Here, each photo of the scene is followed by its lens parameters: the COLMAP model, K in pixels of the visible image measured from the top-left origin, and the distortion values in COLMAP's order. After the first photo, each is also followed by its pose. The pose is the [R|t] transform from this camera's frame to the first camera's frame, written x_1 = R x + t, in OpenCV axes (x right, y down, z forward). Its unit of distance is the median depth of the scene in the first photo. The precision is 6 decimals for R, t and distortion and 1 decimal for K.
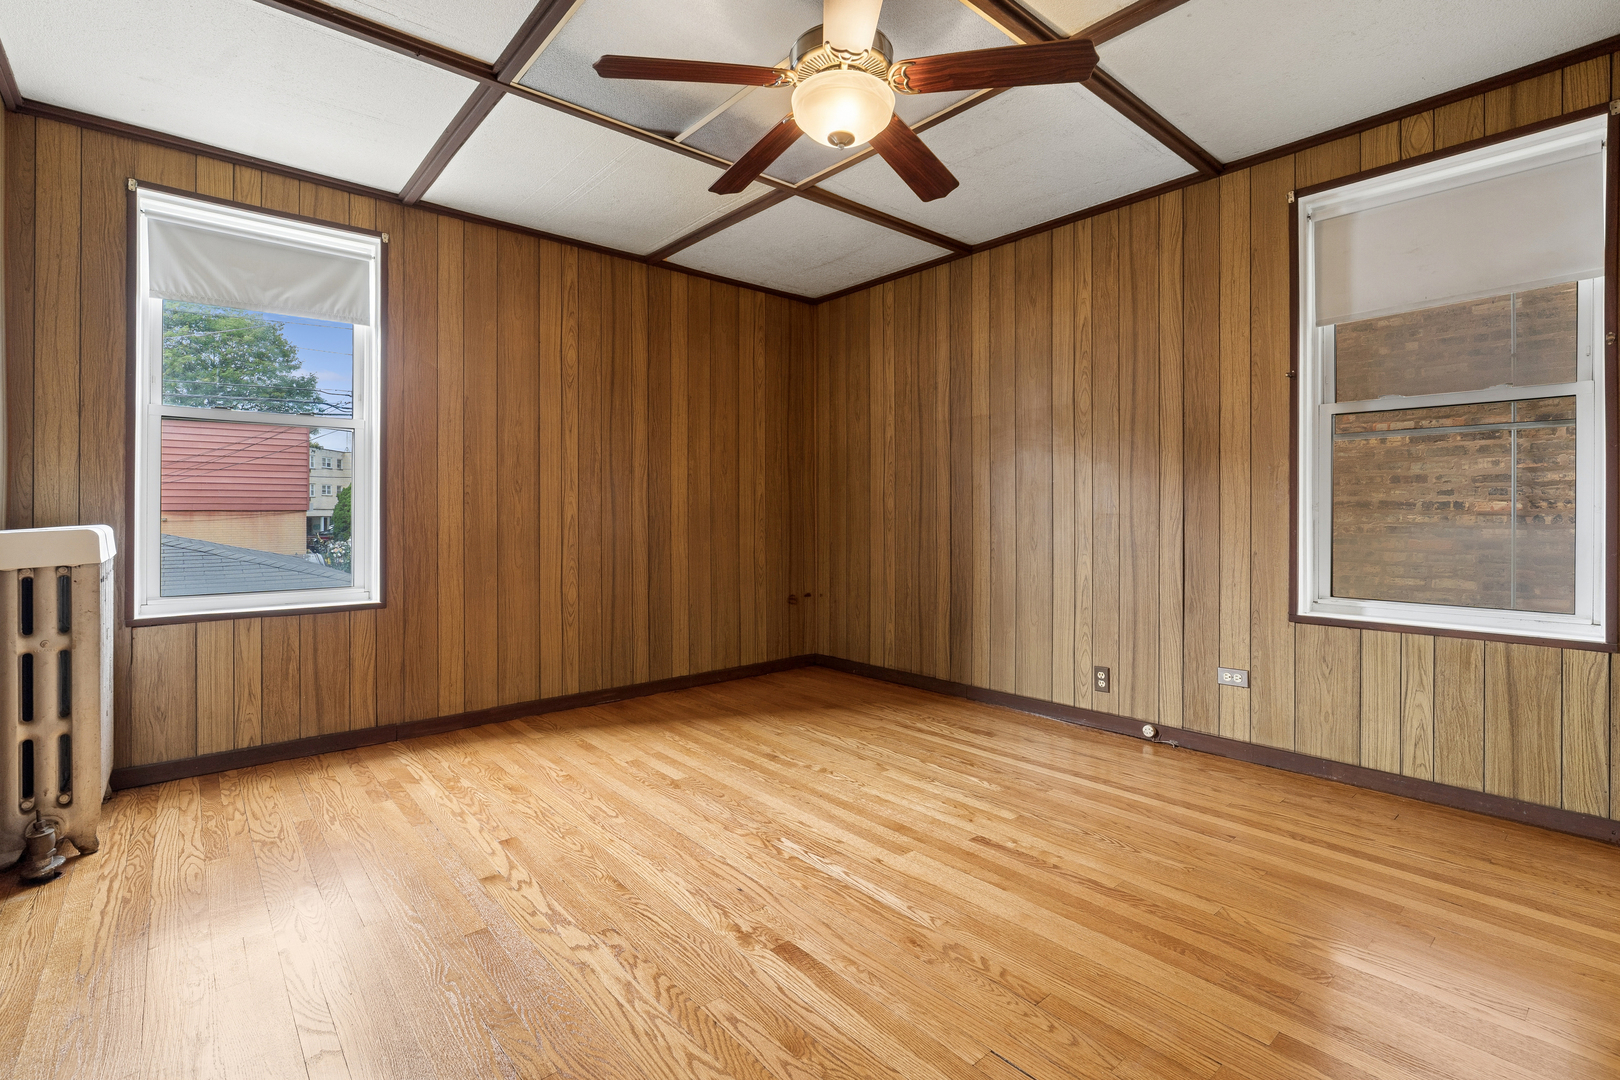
lens RADIAL K [[735.3, 0, 829.1], [0, 735.3, 510.1], [0, 0, 1]] dist [-0.013494, 0.000130]
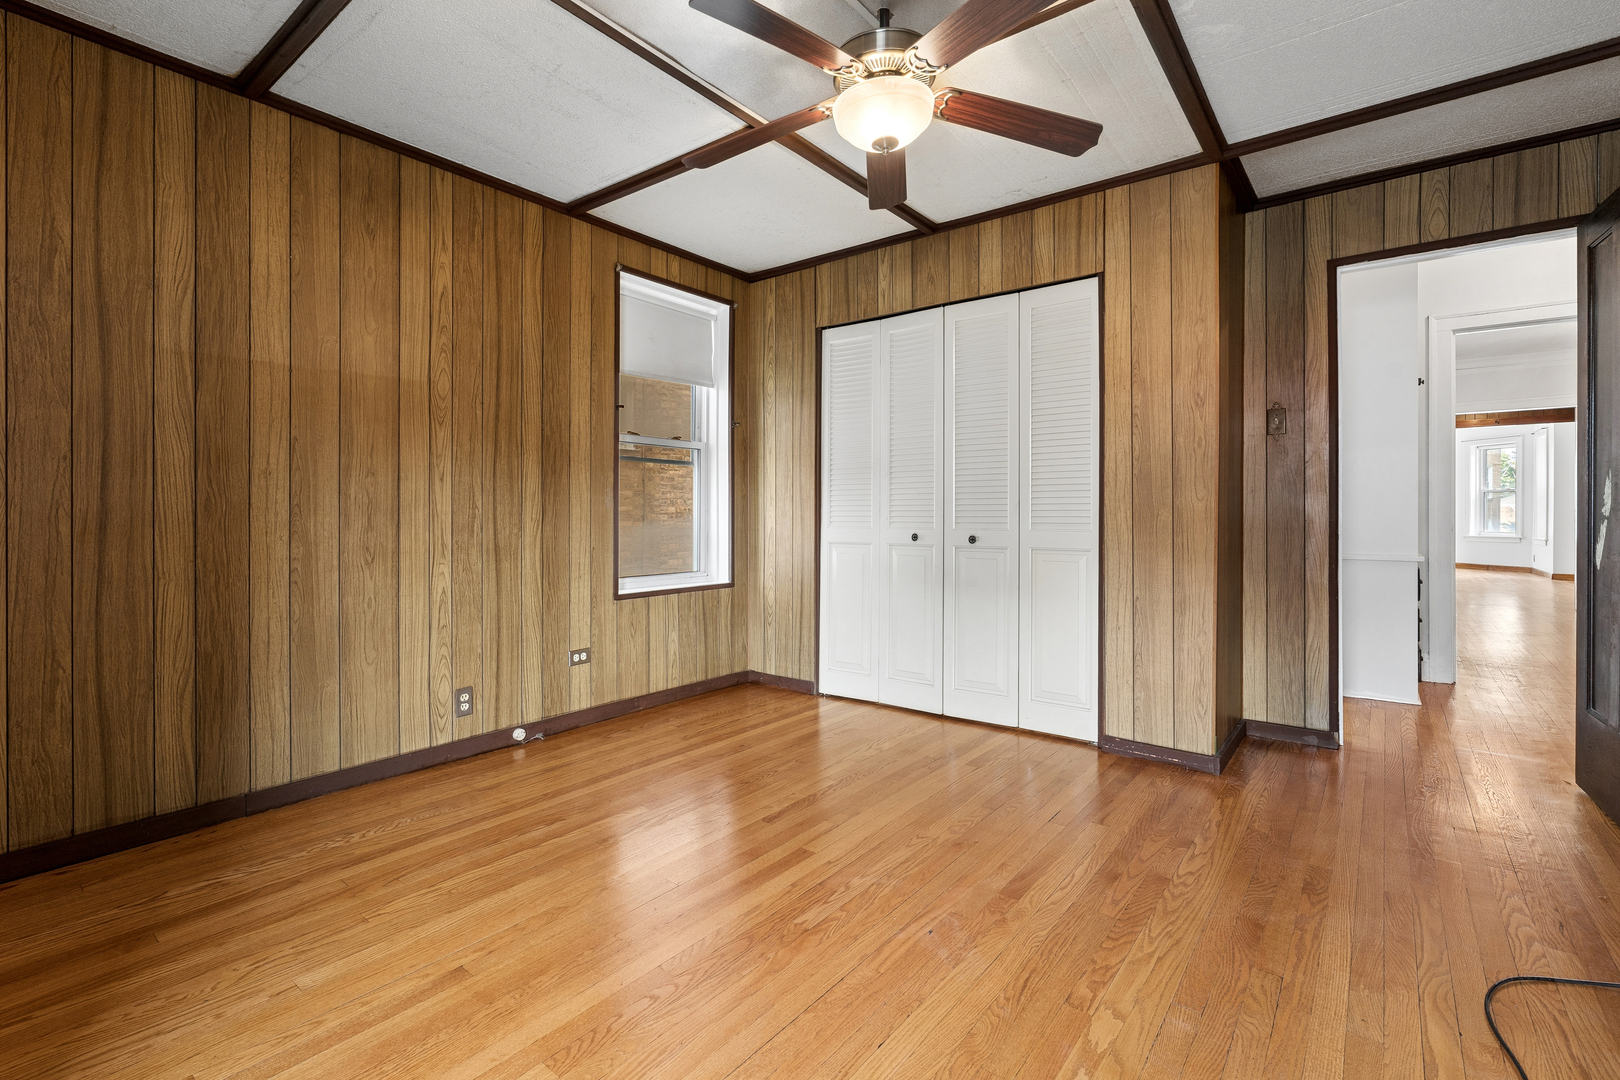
lens RADIAL K [[731.9, 0, 780.2], [0, 731.9, 517.7], [0, 0, 1]] dist [-0.011577, 0.000813]
pose [[-0.145344, -0.001629, 0.989380, -0.596850], [-0.001428, 0.999998, 0.001437, 0.006108], [-0.989380, -0.001204, -0.145346, 0.801625]]
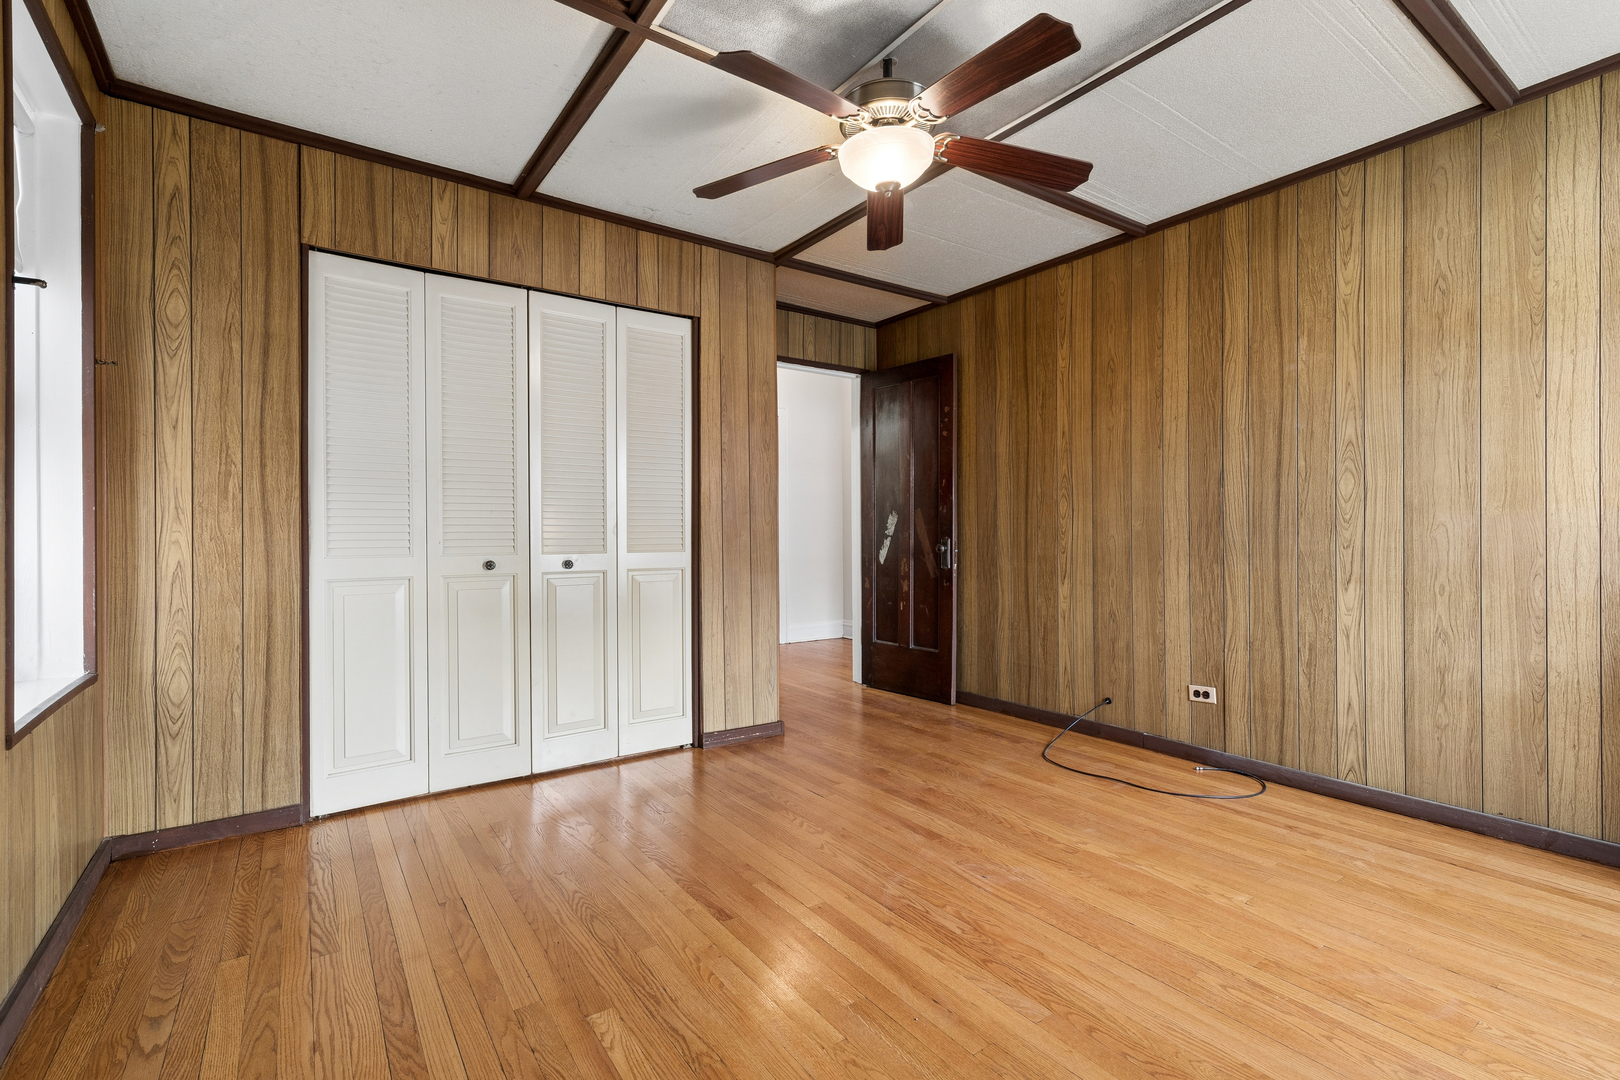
lens RADIAL K [[739.4, 0, 819.6], [0, 739.4, 534.9], [0, 0, 1]] dist [-0.000799, 0.001650]
pose [[-0.993352, 0.007624, 0.114867, -0.005028], [0.007559, 0.999971, -0.001001, 0.004137], [-0.114871, -0.000126, -0.993380, 1.298105]]
